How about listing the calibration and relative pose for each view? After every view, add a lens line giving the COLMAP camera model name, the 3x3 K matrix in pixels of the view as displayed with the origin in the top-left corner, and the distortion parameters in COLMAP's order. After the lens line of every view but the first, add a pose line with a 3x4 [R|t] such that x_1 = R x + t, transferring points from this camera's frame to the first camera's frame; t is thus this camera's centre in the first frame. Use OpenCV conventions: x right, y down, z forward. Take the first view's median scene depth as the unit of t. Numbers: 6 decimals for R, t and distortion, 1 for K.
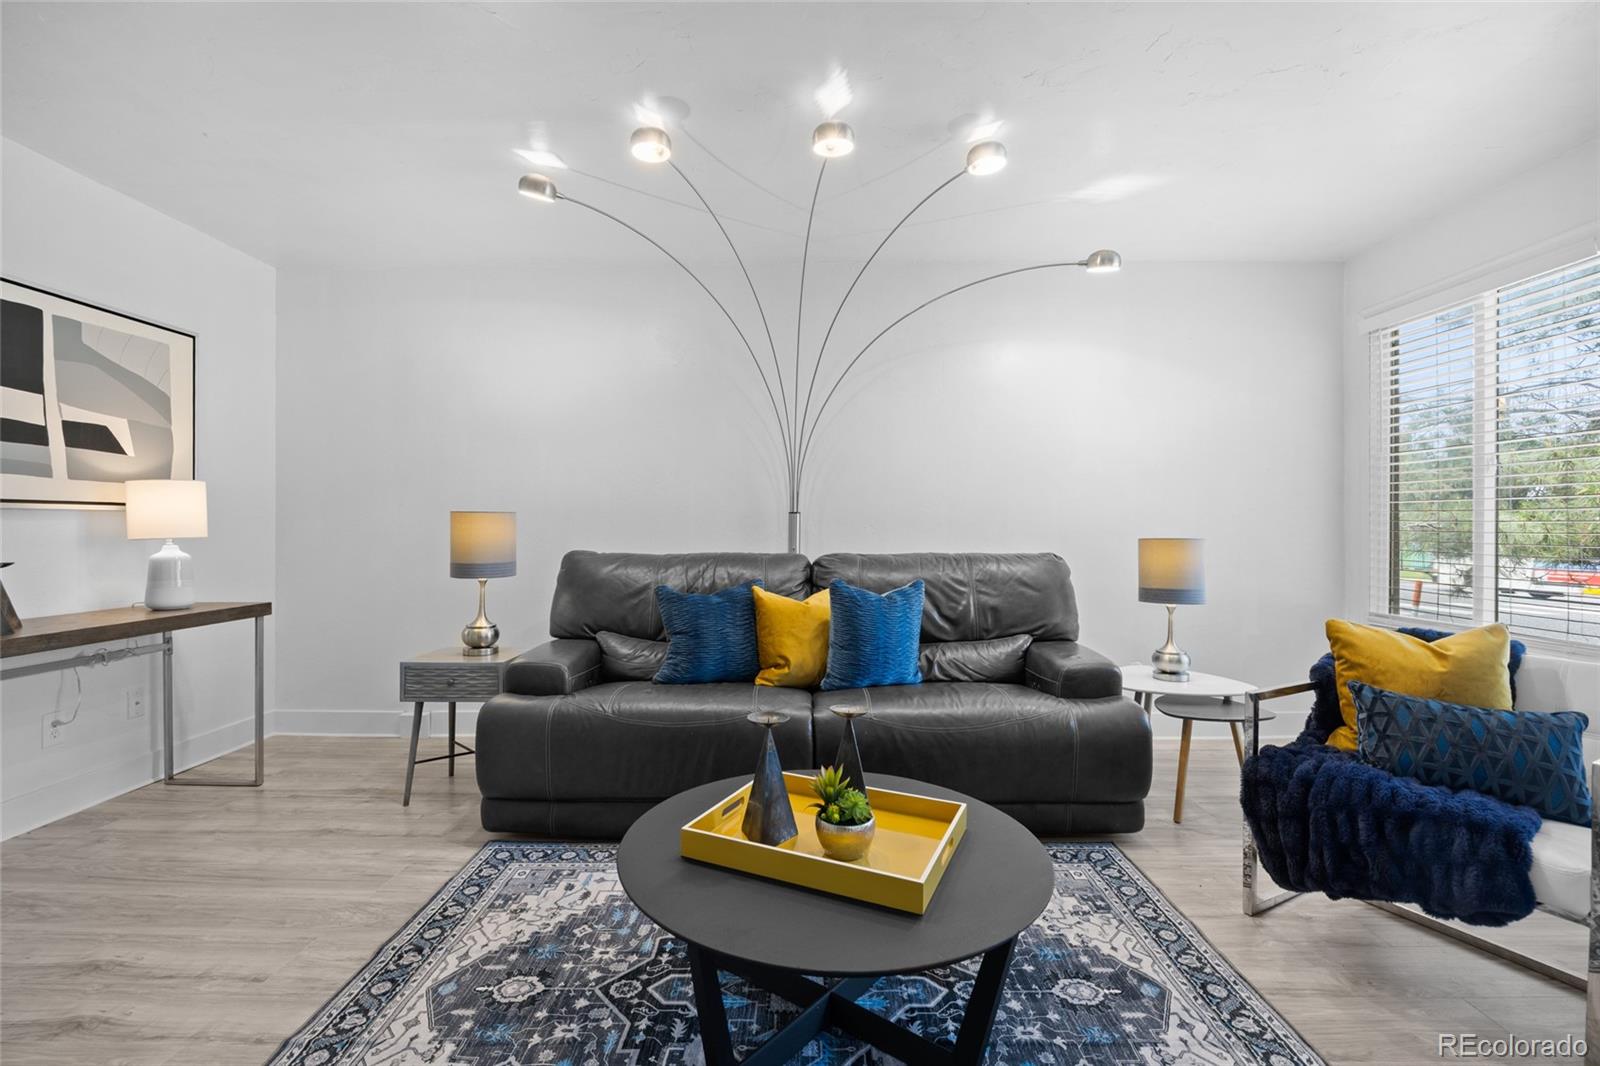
lens RADIAL K [[705.6, 0, 807.0], [0, 705.6, 516.9], [0, 0, 1]] dist [-0.020324, 0.002156]
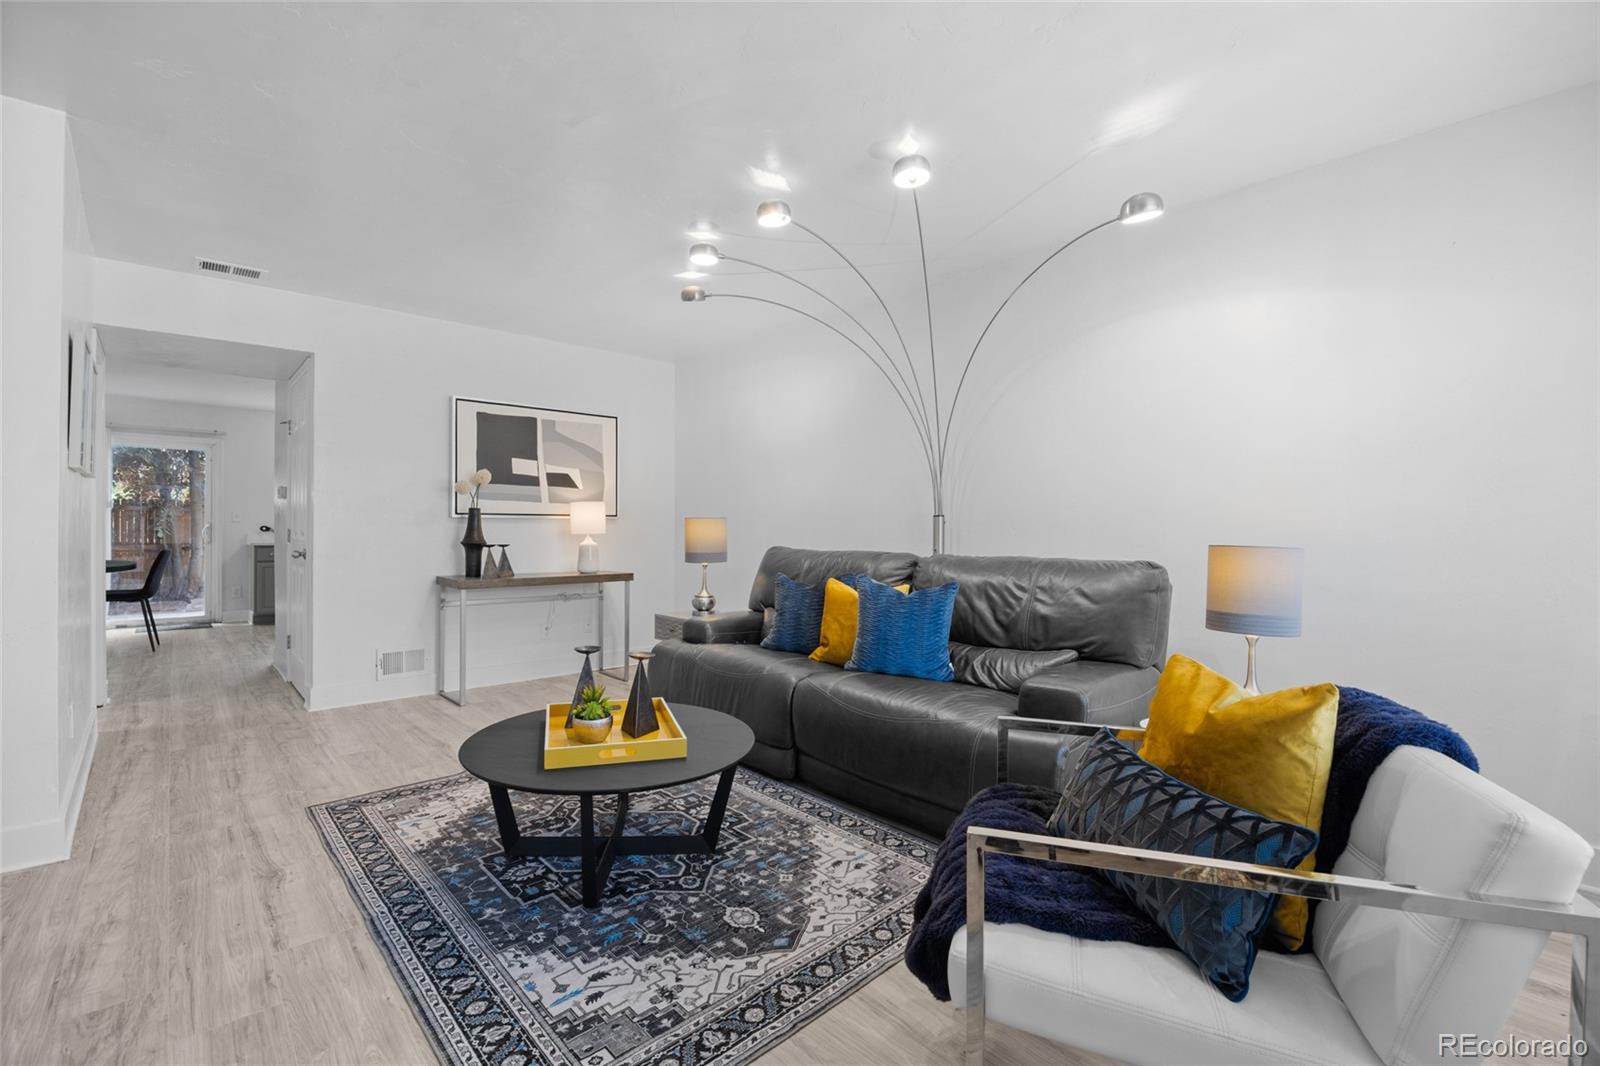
lens RADIAL K [[705.6, 0, 811.9], [0, 705.6, 527.1], [0, 0, 1]] dist [-0.020324, 0.002156]
pose [[0.689370, 0.001488, -0.724408, 0.810417], [0.004386, 0.999971, 0.006229, 0.003945], [0.724397, -0.007471, 0.689343, 0.160545]]
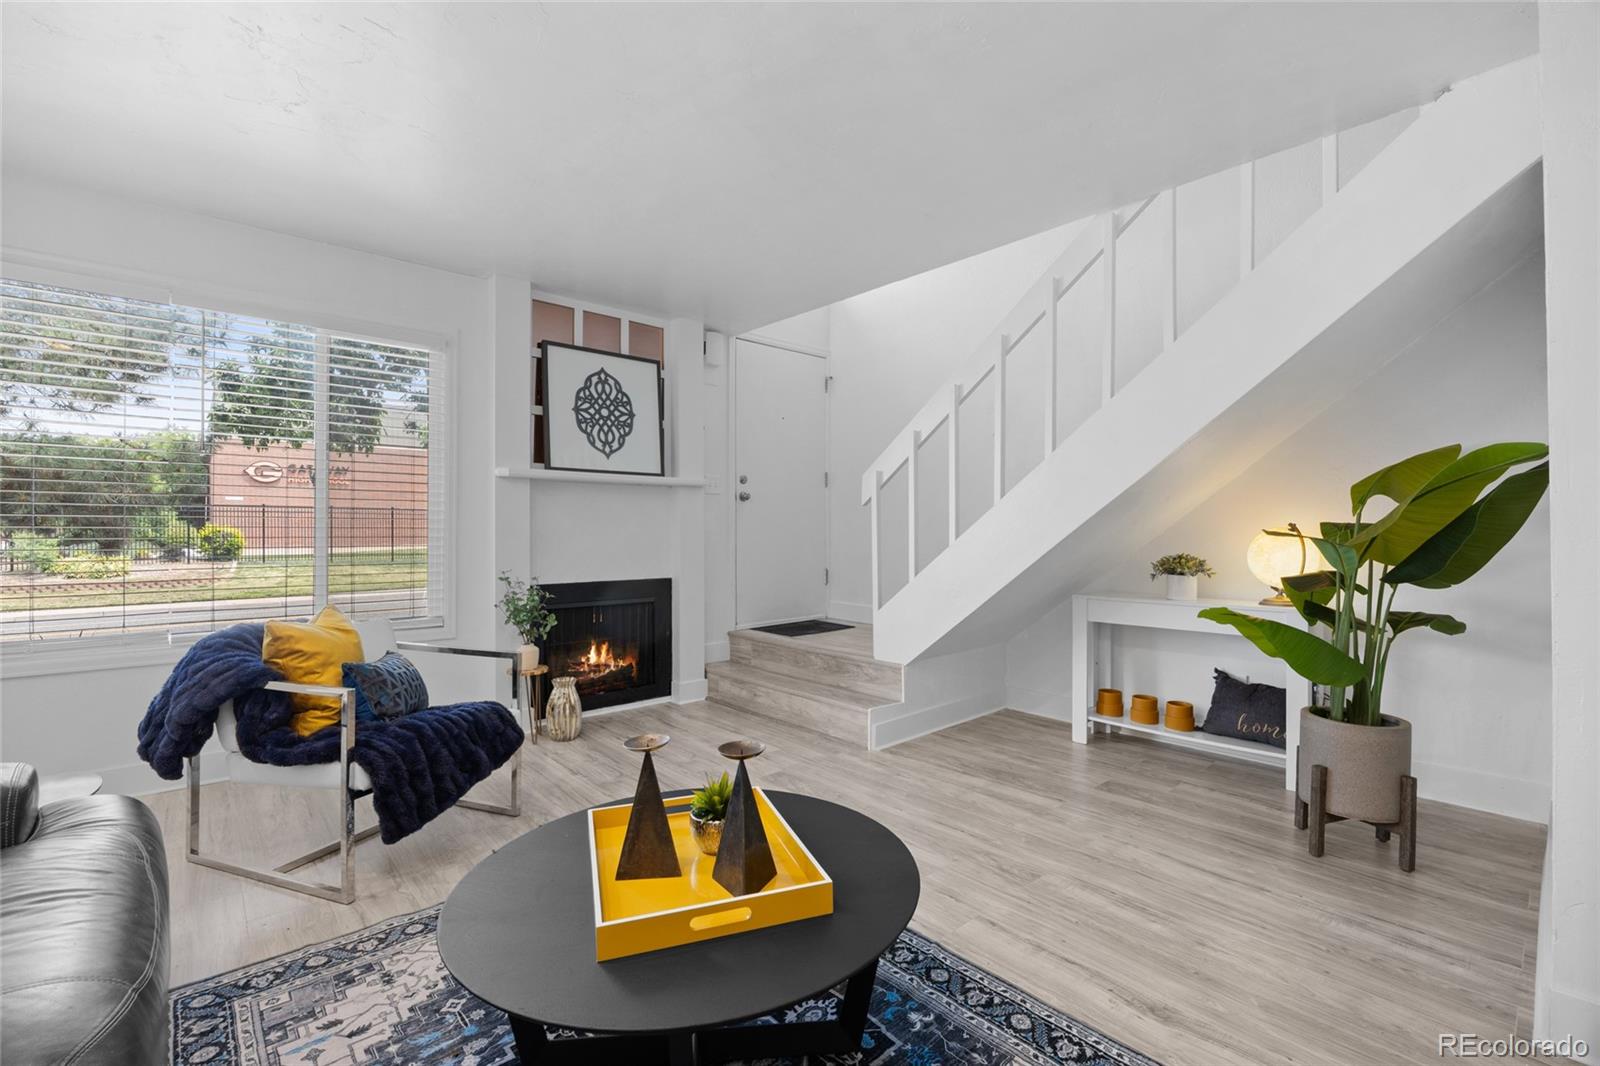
lens RADIAL K [[705.6, 0, 800.5], [0, 705.6, 528.3], [0, 0, 1]] dist [-0.020324, 0.002156]
pose [[-0.673020, 0.000622, 0.739624, -0.425677], [-0.007958, 0.999936, -0.008083, 0.010377], [-0.739581, -0.011326, -0.672972, 0.874681]]
